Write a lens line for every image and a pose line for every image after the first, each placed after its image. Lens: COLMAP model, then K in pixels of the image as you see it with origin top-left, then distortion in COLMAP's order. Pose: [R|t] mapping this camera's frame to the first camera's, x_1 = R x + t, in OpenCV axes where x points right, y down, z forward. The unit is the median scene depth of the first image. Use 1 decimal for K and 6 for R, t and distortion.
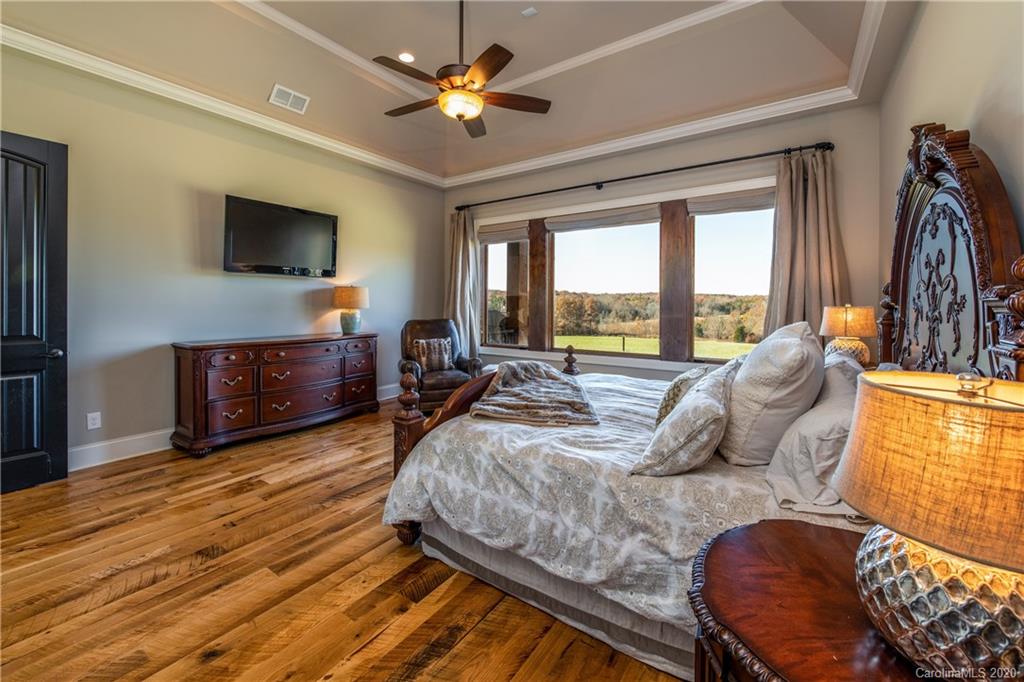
lens RADIAL K [[413.7, 0, 512.3], [0, 413.7, 305.0], [0, 0, 1]] dist [-0.001568, -0.000446]
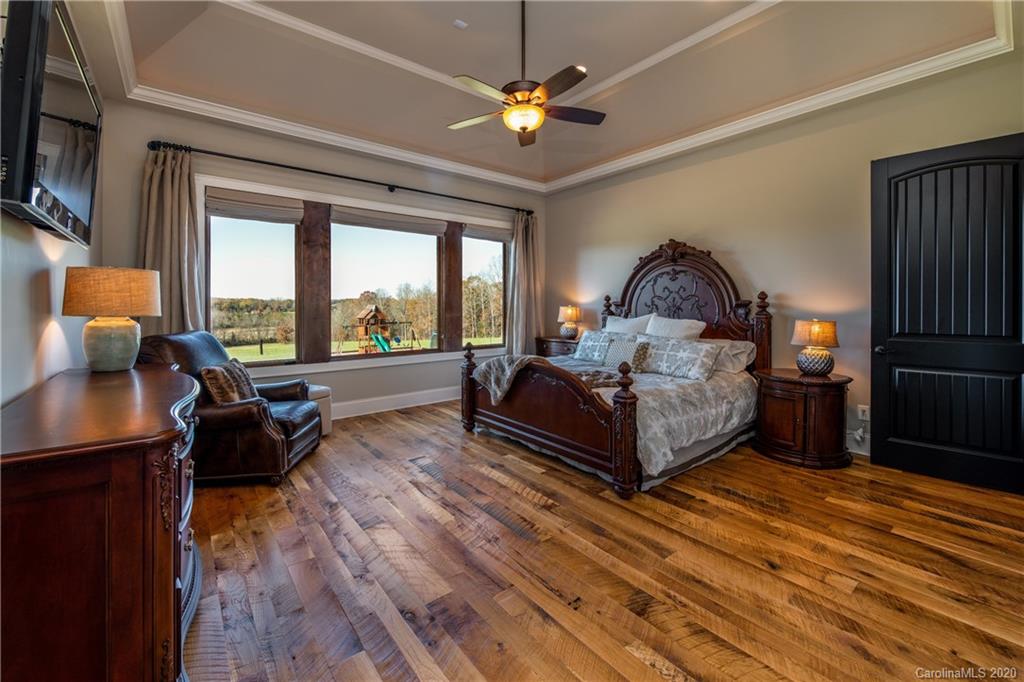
lens RADIAL K [[419.2, 0, 511.5], [0, 419.2, 314.1], [0, 0, 1]] dist [-0.011524, 0.000028]
pose [[0.288687, -0.015356, 0.957300, -1.161963], [0.008275, 0.999874, 0.013544, 0.008630], [-0.957388, 0.004012, 0.288778, 0.735101]]
